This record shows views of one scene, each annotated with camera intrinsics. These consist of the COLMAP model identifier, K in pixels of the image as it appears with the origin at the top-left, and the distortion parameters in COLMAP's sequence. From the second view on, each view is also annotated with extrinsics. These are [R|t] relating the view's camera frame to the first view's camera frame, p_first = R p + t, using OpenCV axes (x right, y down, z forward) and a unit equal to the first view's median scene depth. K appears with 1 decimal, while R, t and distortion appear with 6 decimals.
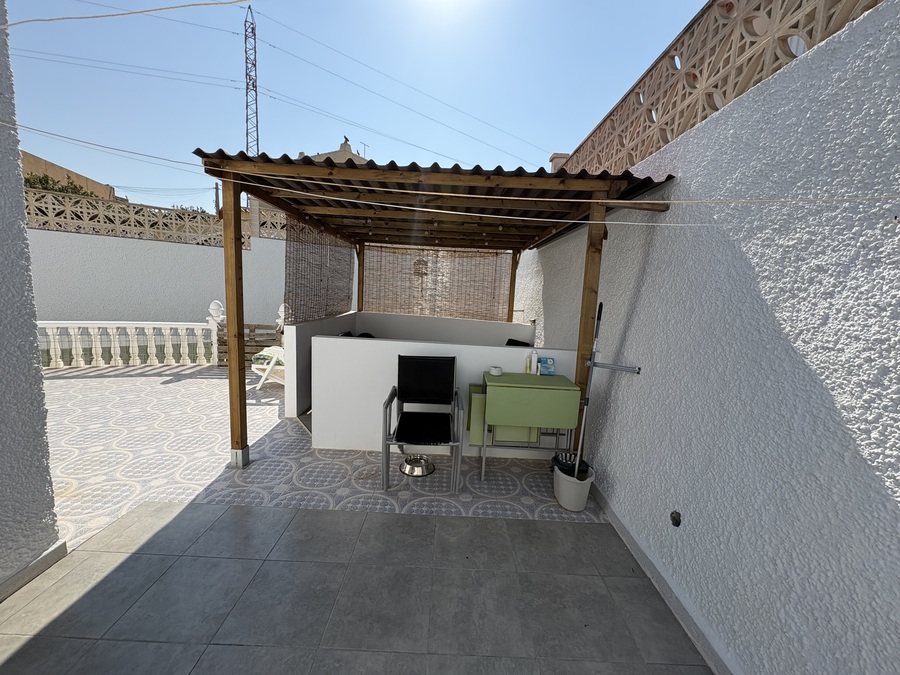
lens RADIAL K [[357.3, 0, 449.2], [0, 357.3, 338.7], [0, 0, 1]] dist [0.000105, 0.000155]
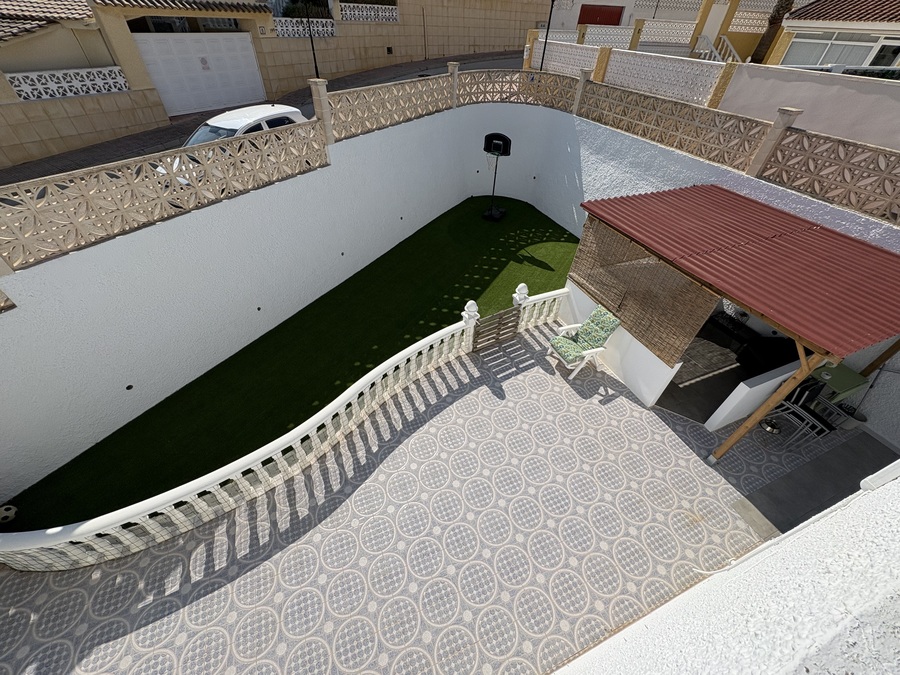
lens RADIAL K [[357.3, 0, 449.1], [0, 357.3, 338.0], [0, 0, 1]] dist [0.000105, 0.000155]
pose [[0.924065, -0.269274, 0.271285, -2.124129], [0.063805, 0.808439, 0.585111, -1.277589], [-0.376872, -0.523371, 0.764232, 0.459622]]
